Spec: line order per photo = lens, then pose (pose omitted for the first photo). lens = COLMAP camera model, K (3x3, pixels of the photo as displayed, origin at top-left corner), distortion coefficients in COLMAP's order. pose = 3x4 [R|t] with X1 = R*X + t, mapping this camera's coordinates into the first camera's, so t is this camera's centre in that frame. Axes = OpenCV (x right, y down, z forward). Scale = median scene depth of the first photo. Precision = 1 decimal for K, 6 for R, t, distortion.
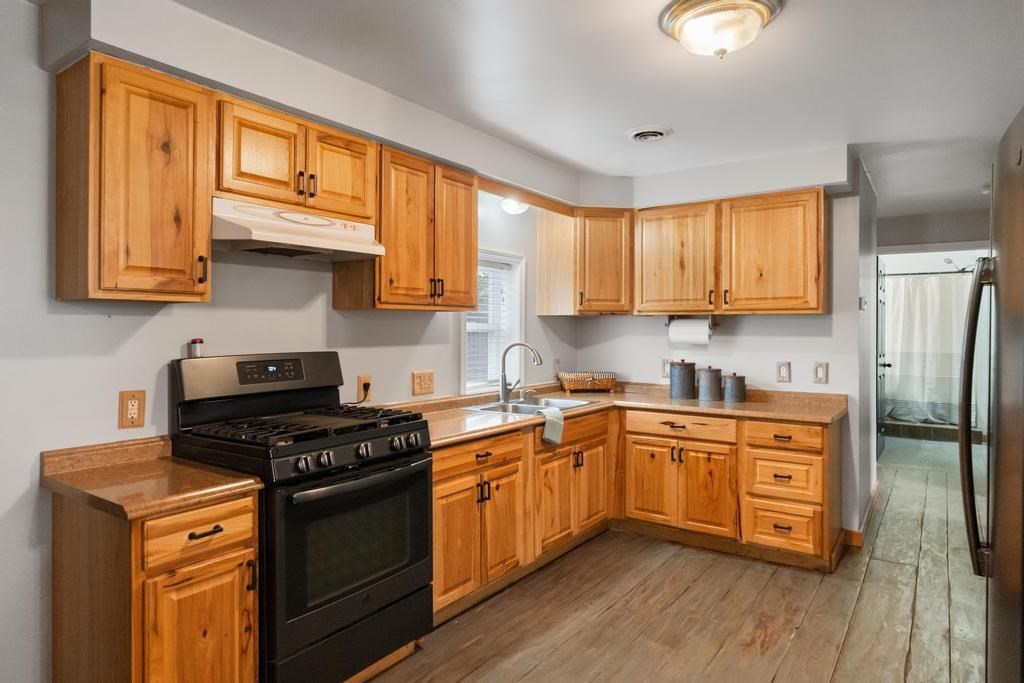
lens RADIAL K [[597.8, 0, 512.2], [0, 597.8, 324.3], [0, 0, 1]] dist [-0.002586, -0.001501]
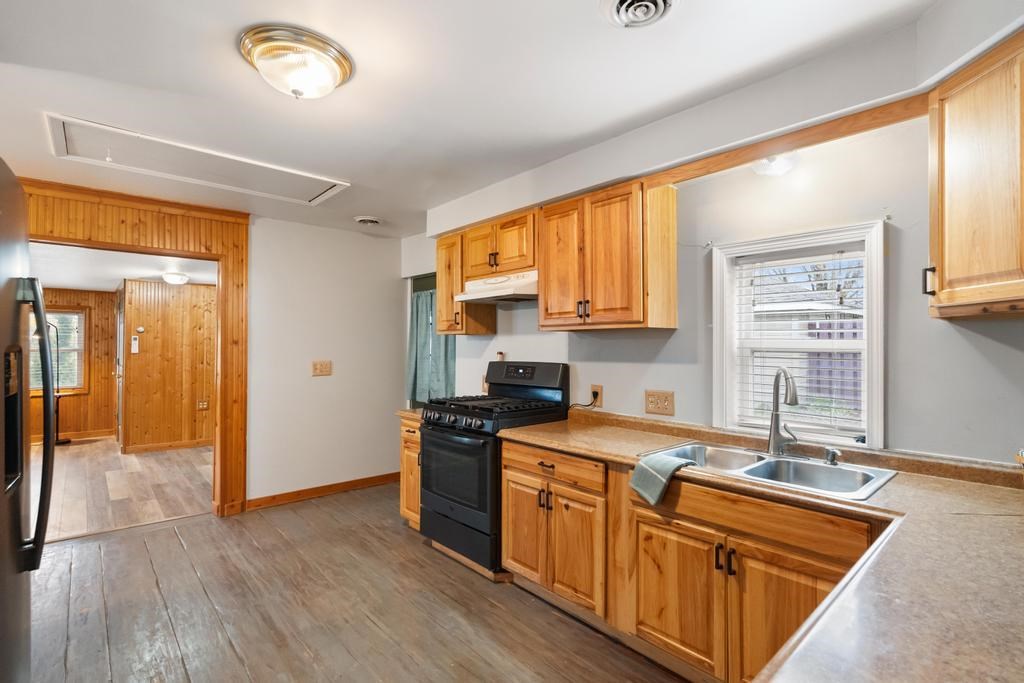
lens RADIAL K [[478.5, 0, 512.0], [0, 478.5, 341.5], [0, 0, 1]] dist [-0.002607, -0.000059]
pose [[-0.206997, -0.013774, -0.978245, 0.863490], [0.003554, 0.999884, -0.014830, 0.012396], [0.978335, -0.006546, -0.206924, 1.205878]]
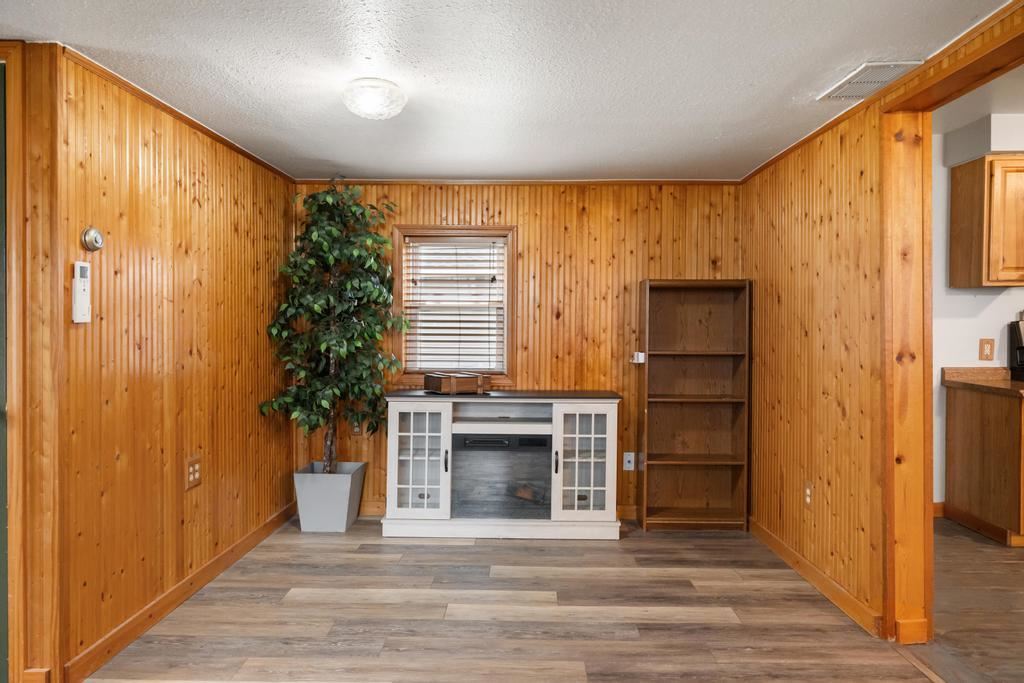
lens RADIAL K [[597.8, 0, 512.2], [0, 597.8, 324.3], [0, 0, 1]] dist [-0.002586, -0.001501]
pose [[0.558505, 0.009642, -0.829445, 0.021180], [0.010048, 0.999780, 0.018388, 0.019508], [0.829440, -0.018604, 0.558286, -0.892759]]
